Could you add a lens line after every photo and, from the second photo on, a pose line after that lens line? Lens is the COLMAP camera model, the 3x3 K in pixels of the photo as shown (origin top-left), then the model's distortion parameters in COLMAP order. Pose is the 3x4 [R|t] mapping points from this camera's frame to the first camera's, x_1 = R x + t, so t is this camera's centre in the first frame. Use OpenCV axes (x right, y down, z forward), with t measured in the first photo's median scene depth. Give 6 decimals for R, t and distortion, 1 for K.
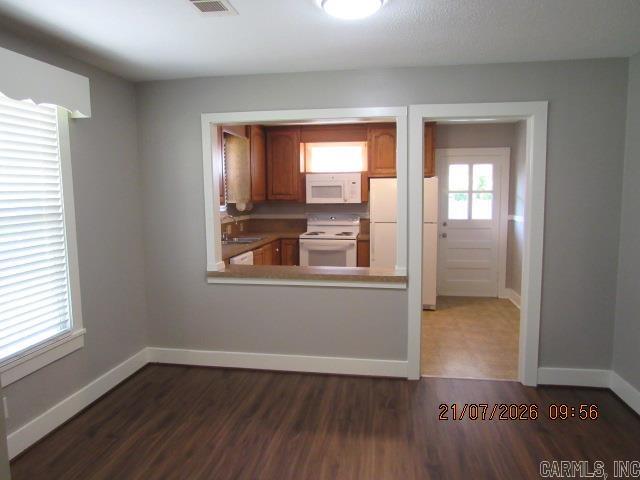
lens RADIAL K [[476.9, 0, 320.7], [0, 476.9, 242.0], [0, 0, 1]] dist [-0.002006, 0.007678]
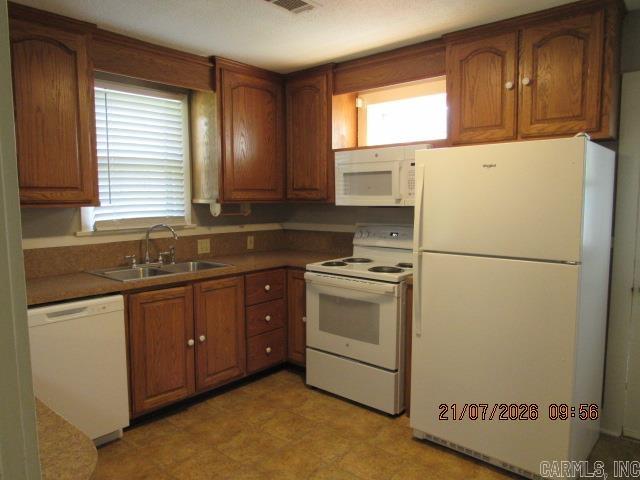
lens RADIAL K [[476.9, 0, 319.2], [0, 476.9, 240.1], [0, 0, 1]] dist [-0.002006, 0.007678]
pose [[0.839737, 0.050747, -0.540617, 0.255521], [-0.057028, 0.998359, 0.005134, -0.044812], [0.539991, 0.026520, 0.841253, 0.548211]]
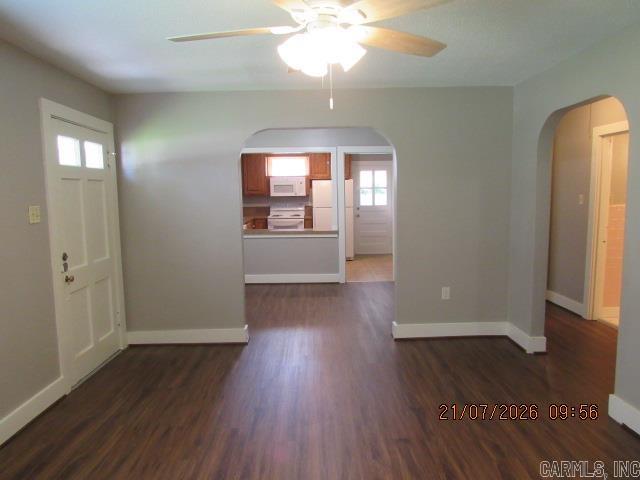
lens RADIAL K [[476.9, 0, 321.5], [0, 476.9, 240.7], [0, 0, 1]] dist [-0.002006, 0.007678]
pose [[0.986283, -0.024819, 0.163185, -0.125406], [0.024074, 0.999689, 0.006541, 0.057409], [-0.163297, -0.002523, 0.986574, -0.561709]]
